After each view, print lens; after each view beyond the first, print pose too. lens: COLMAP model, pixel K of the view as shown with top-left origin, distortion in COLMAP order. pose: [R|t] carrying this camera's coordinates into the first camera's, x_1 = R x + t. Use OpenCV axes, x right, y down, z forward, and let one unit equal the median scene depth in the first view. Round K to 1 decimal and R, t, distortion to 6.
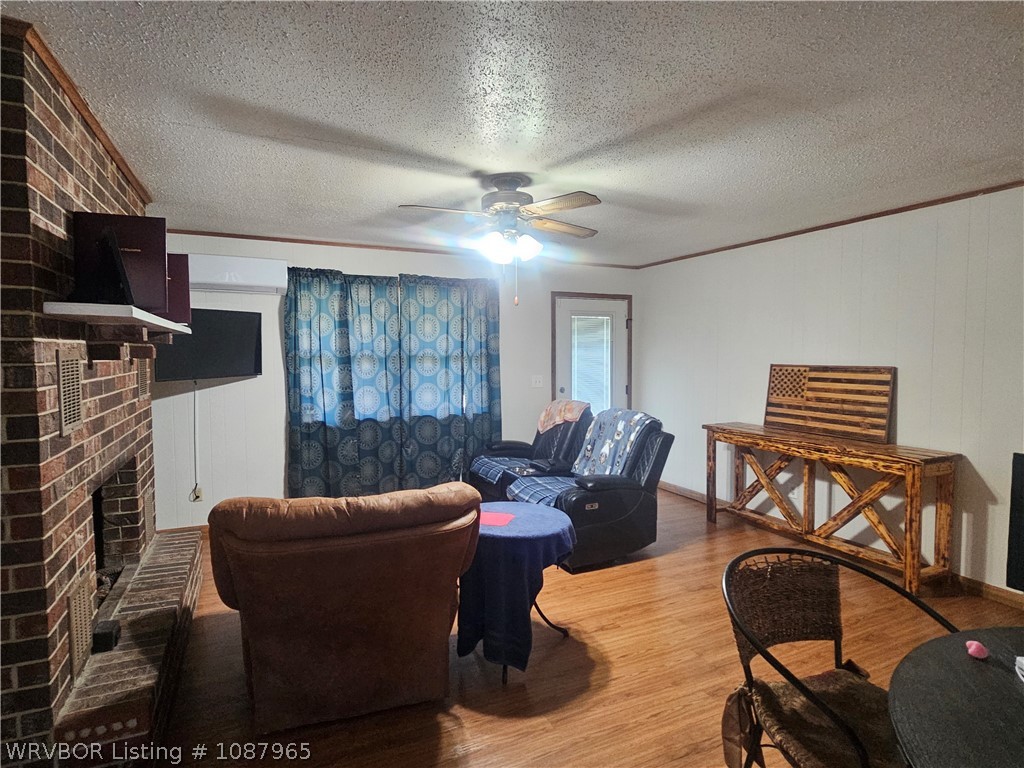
lens RADIAL K [[551.4, 0, 517.4], [0, 551.4, 384.4], [0, 0, 1]] dist [-0.006110, -0.002620]
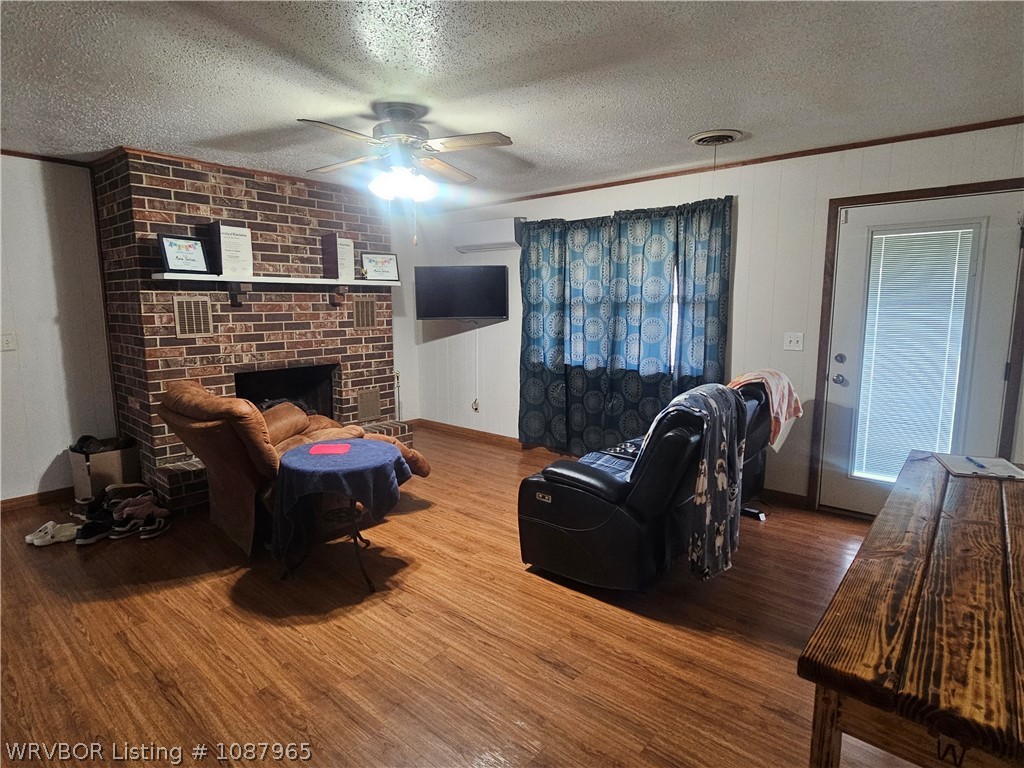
lens RADIAL K [[551.4, 0, 511.3], [0, 551.4, 381.4], [0, 0, 1]] dist [-0.006110, -0.002620]
pose [[0.408695, 0.126673, -0.903838, 0.598665], [-0.050040, 0.991942, 0.116394, -0.020420], [0.911298, -0.002342, 0.411740, 0.484701]]
